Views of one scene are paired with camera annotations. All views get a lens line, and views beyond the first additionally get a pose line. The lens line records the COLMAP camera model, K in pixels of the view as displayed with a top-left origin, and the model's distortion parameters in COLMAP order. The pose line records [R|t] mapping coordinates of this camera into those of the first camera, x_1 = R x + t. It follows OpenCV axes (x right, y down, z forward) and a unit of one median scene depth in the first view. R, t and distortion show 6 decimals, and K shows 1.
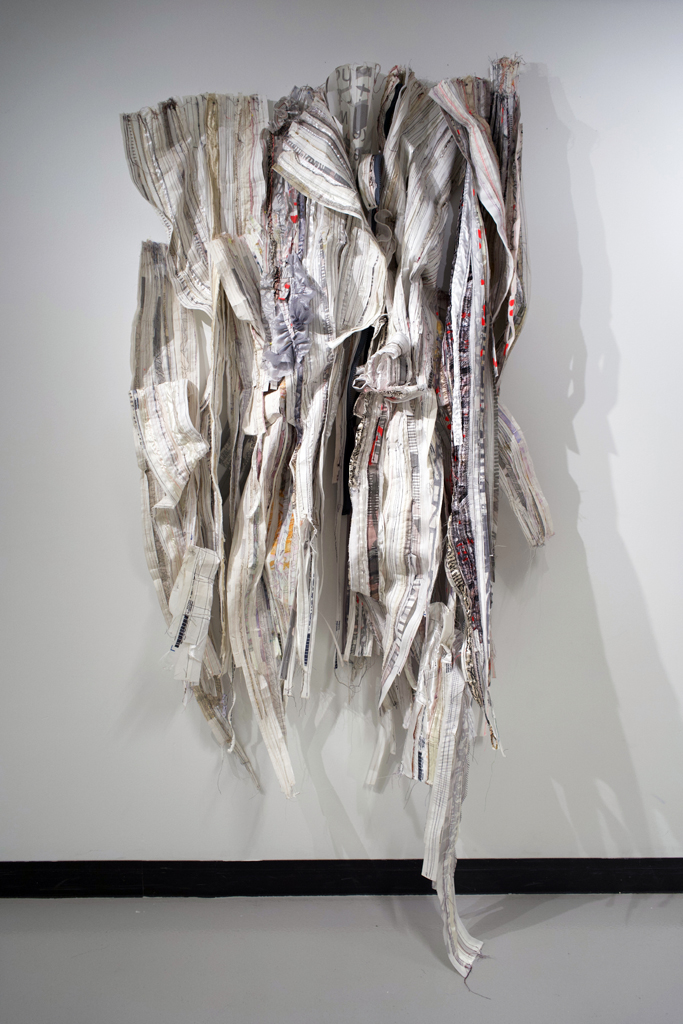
lens RADIAL K [[822.3, 0, 345.4], [0, 822.3, 511.8], [0, 0, 1]] dist [-0.017671, 0.011931]
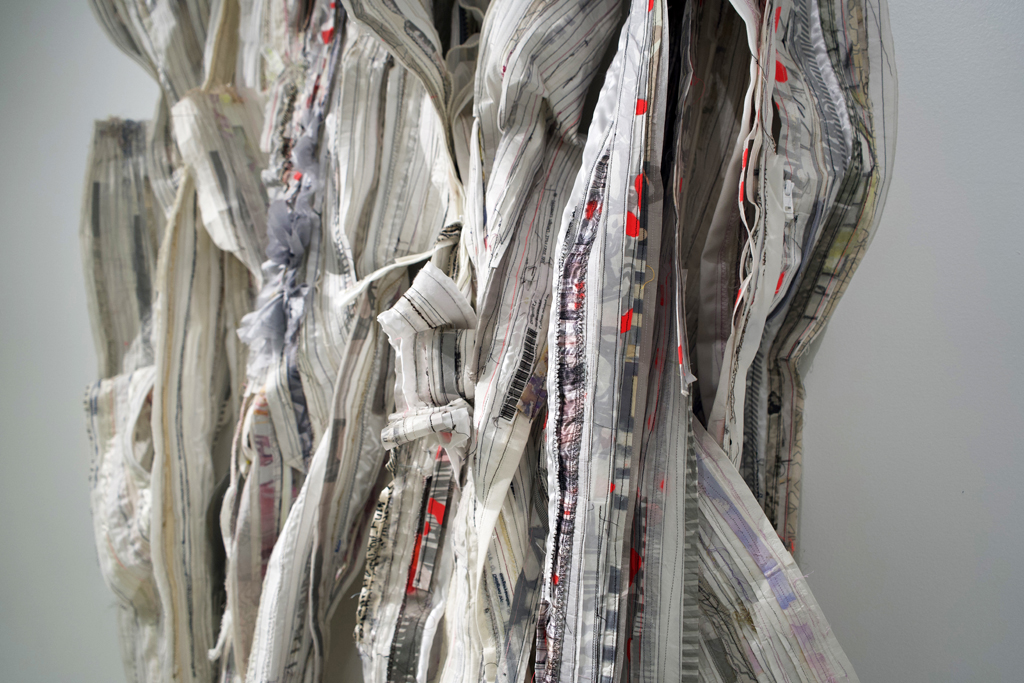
lens RADIAL K [[822.3, 0, 514.3], [0, 822.3, 340.9], [0, 0, 1]] dist [-0.017671, 0.011931]
pose [[0.850519, 0.014809, -0.525736, 0.284173], [-0.073291, 0.993188, -0.090592, -0.147706], [0.520813, 0.115582, 0.845810, 0.679890]]
